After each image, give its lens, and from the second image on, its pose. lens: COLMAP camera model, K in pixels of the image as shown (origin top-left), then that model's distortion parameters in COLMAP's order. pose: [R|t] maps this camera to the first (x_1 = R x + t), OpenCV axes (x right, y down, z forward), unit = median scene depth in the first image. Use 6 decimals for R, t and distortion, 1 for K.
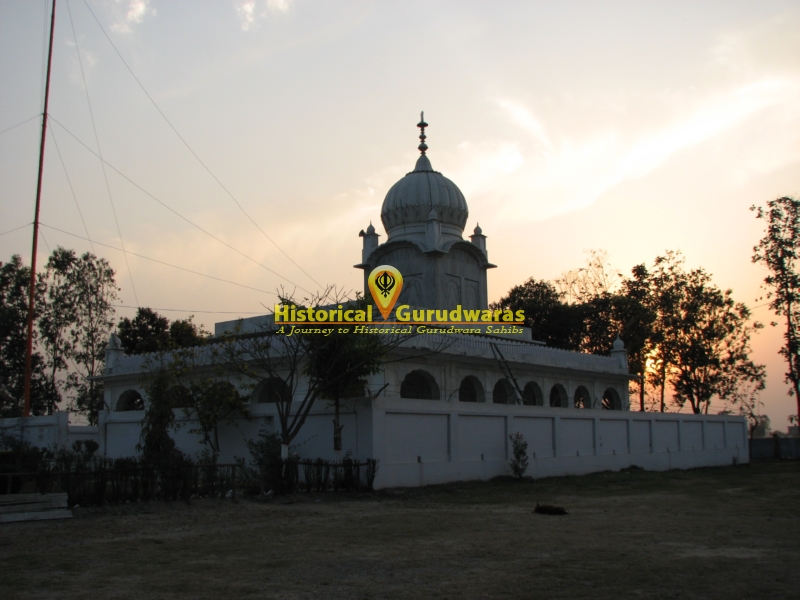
lens RADIAL K [[862.8, 0, 394.9], [0, 862.8, 316.6], [0, 0, 1]] dist [-0.203914, 0.278262]
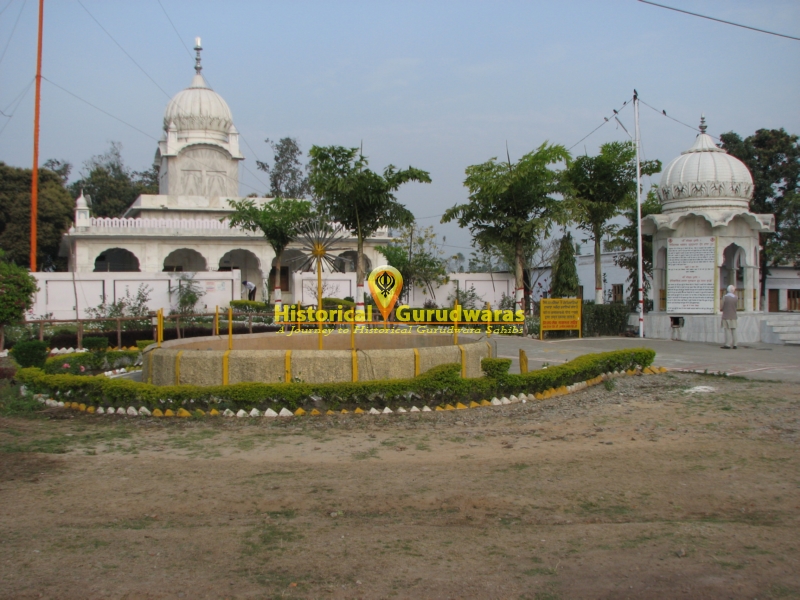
lens RADIAL K [[862.8, 0, 394.9], [0, 862.8, 316.6], [0, 0, 1]] dist [-0.203914, 0.278262]
pose [[0.480356, -0.004661, 0.877061, -0.934737], [-0.130533, 0.988469, 0.076744, 0.033682], [-0.867306, -0.151350, 0.474209, 0.100825]]
